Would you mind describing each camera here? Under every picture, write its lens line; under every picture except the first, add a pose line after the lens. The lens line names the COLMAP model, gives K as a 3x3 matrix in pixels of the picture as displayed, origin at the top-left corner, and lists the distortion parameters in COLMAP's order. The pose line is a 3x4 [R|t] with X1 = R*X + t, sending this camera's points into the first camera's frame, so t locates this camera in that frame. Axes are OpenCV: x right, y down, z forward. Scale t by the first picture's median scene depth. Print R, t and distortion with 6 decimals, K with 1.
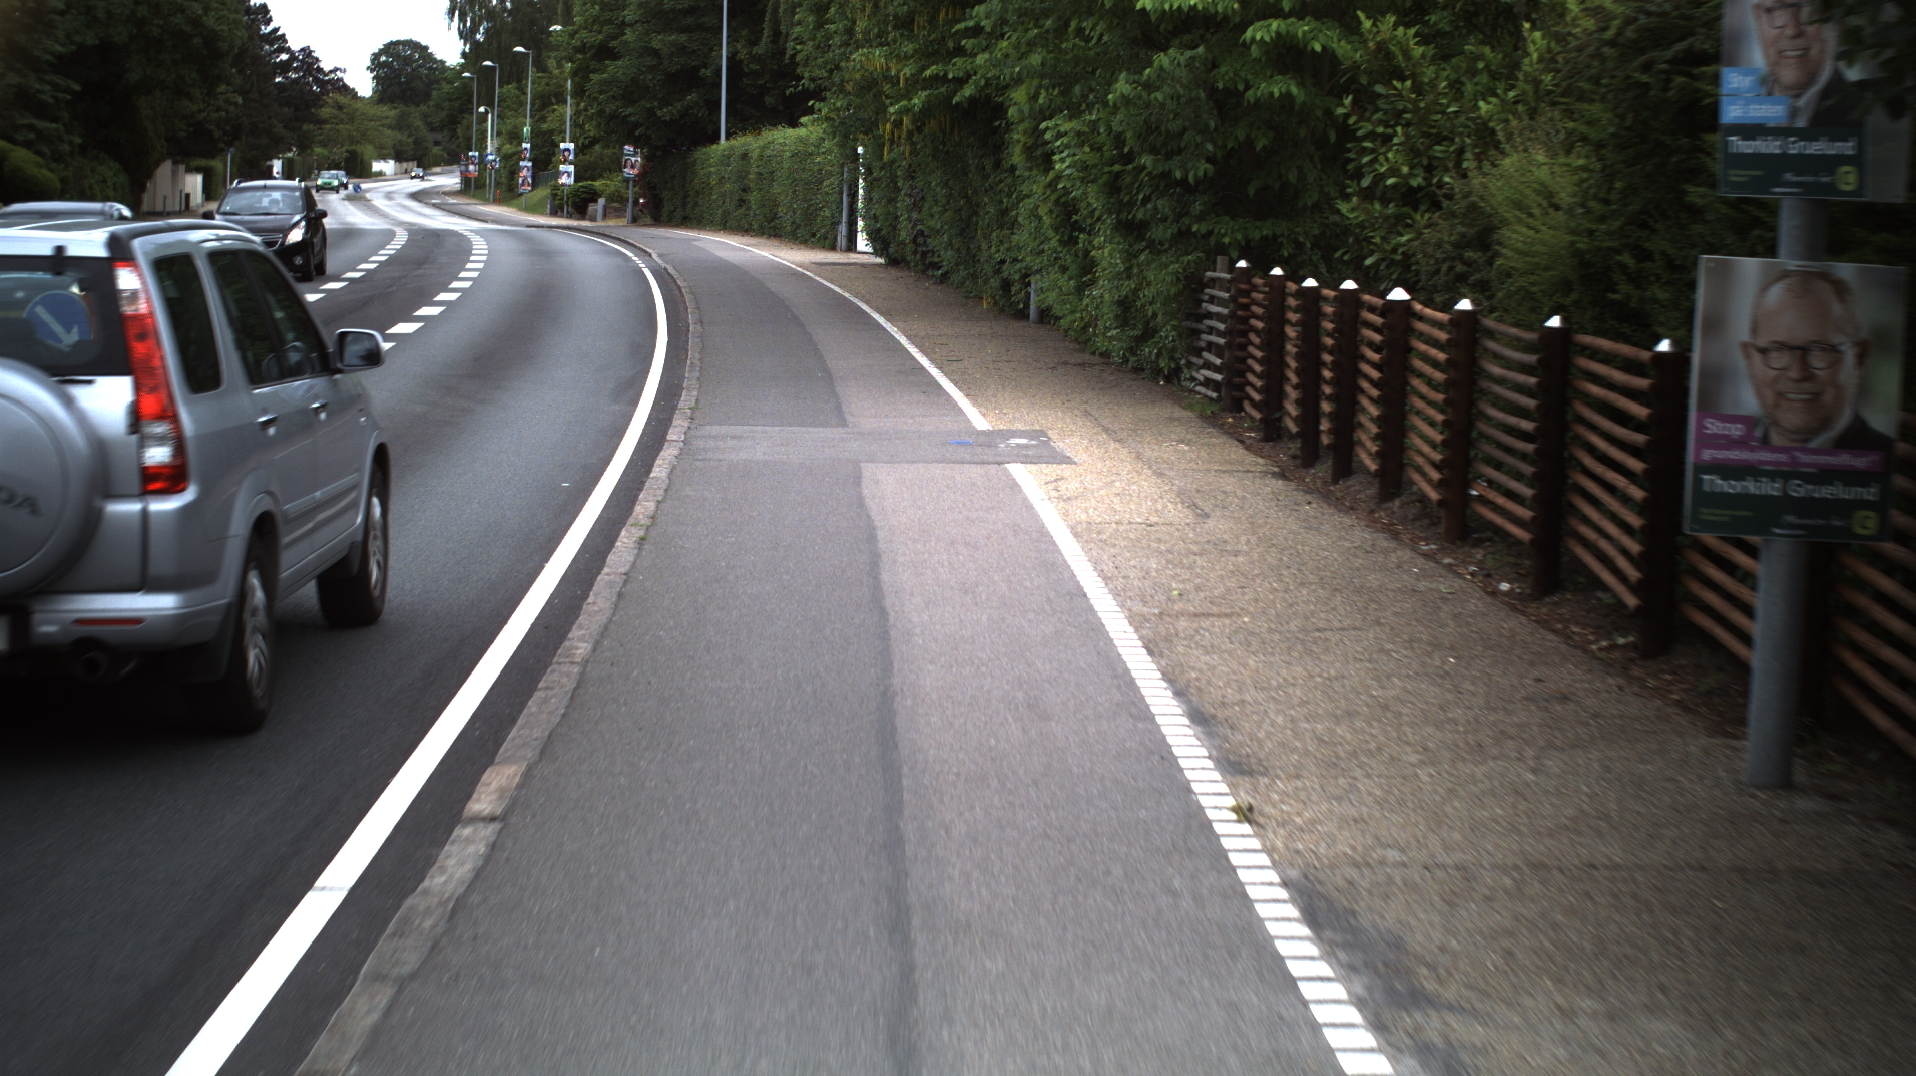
lens RADIAL K [[3077.1, 0, 963.3], [0, 3077.1, 531.5], [0, 0, 1]] dist [-0.218529, 0.000000]
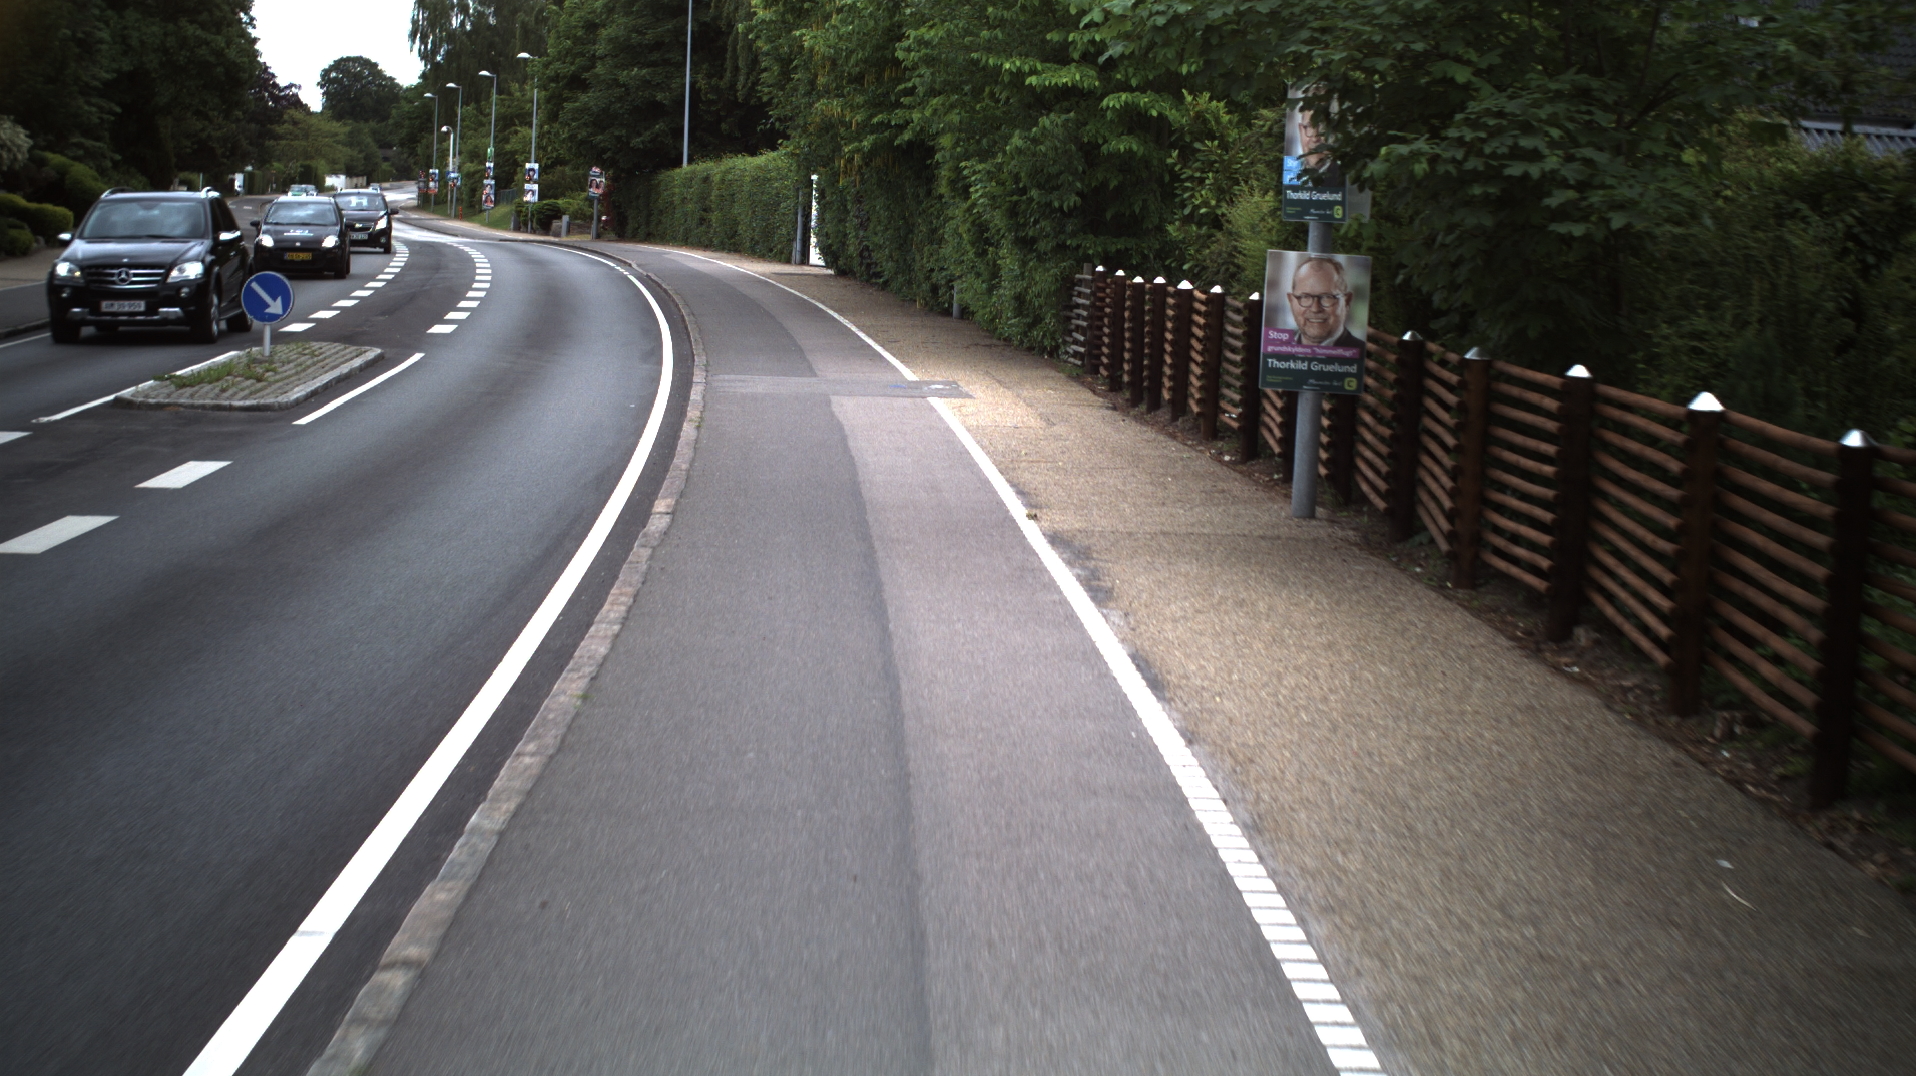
lens RADIAL K [[3077.1, 0, 949.2], [0, 3077.1, 549.3], [0, 0, 1]] dist [-0.218529, 0.000000]
pose [[0.999767, 0.013809, 0.016606, 0.000663], [-0.013779, 0.999903, -0.001903, 0.044797], [-0.016631, 0.001674, 0.999860, -0.402114]]
